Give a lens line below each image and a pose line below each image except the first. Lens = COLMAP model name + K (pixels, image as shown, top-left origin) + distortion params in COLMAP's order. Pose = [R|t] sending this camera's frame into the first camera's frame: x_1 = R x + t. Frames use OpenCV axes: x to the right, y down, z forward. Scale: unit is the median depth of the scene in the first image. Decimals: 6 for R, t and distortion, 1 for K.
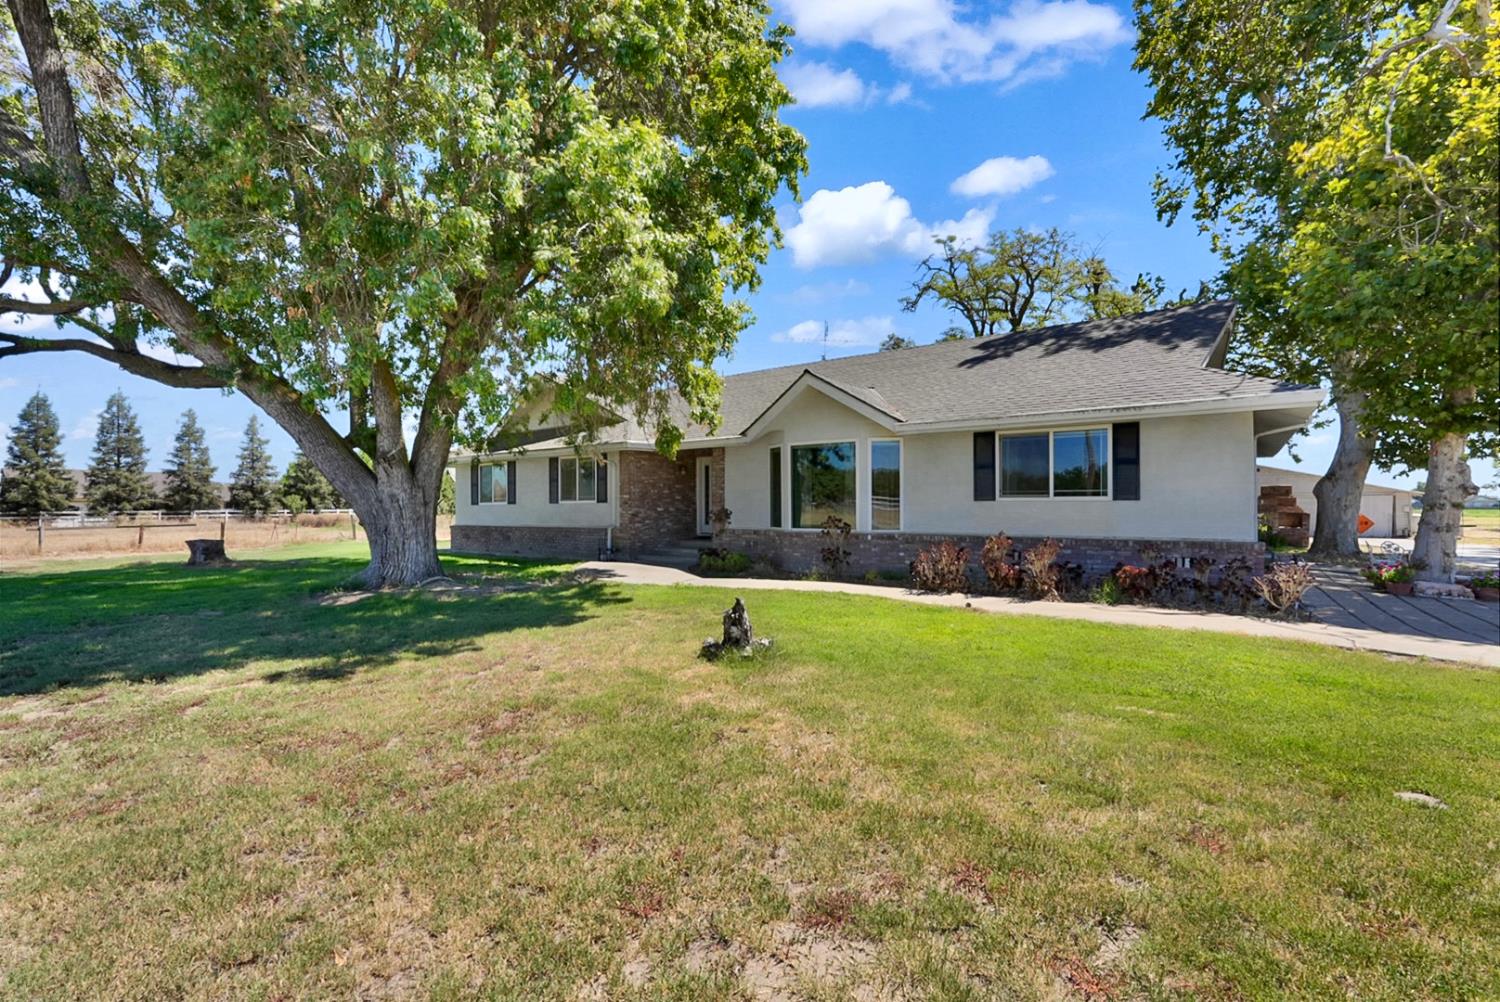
lens RADIAL K [[670.3, 0, 755.1], [0, 670.3, 515.5], [0, 0, 1]] dist [-0.000023, 0.000008]
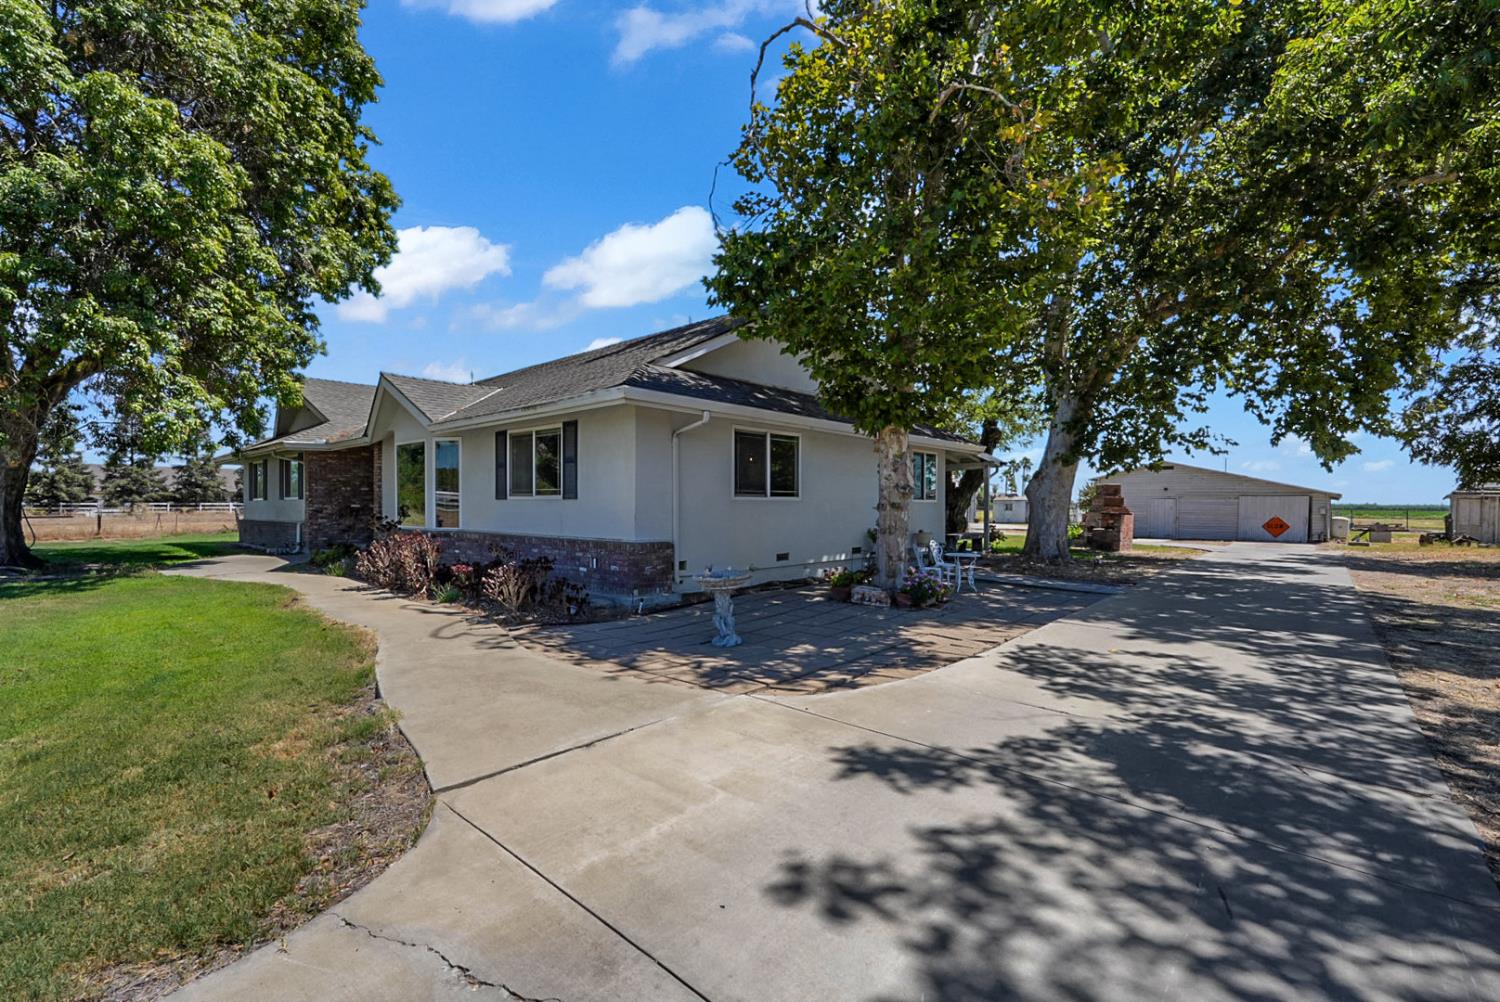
lens RADIAL K [[673.5, 0, 756.4], [0, 673.5, 520.5], [0, 0, 1]] dist [0.001796, 0.000667]
pose [[0.994991, 0.010954, -0.099365, 0.591380], [-0.009797, 0.999879, 0.012123, -0.004748], [0.099485, -0.011089, 0.994977, 0.029522]]
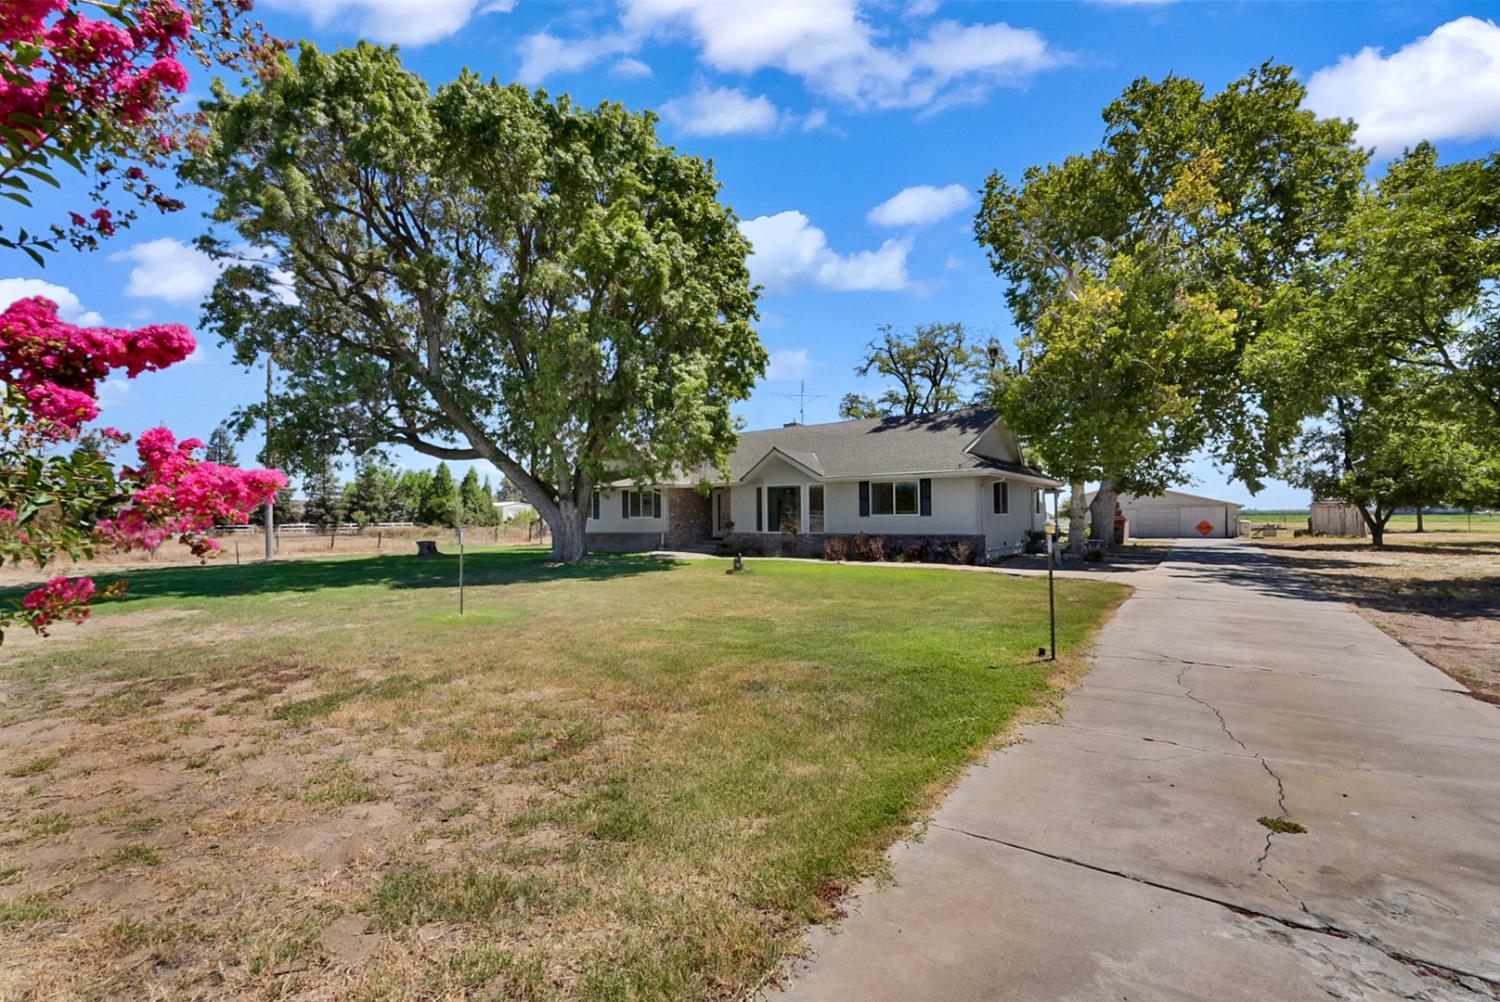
lens RADIAL K [[670.3, 0, 755.1], [0, 670.3, 515.5], [0, 0, 1]] dist [-0.000023, 0.000008]
pose [[0.999978, -0.006608, 0.000878, 0.015502], [0.006621, 0.999851, -0.015959, 0.003406], [-0.000772, 0.015965, 0.999872, -0.685367]]
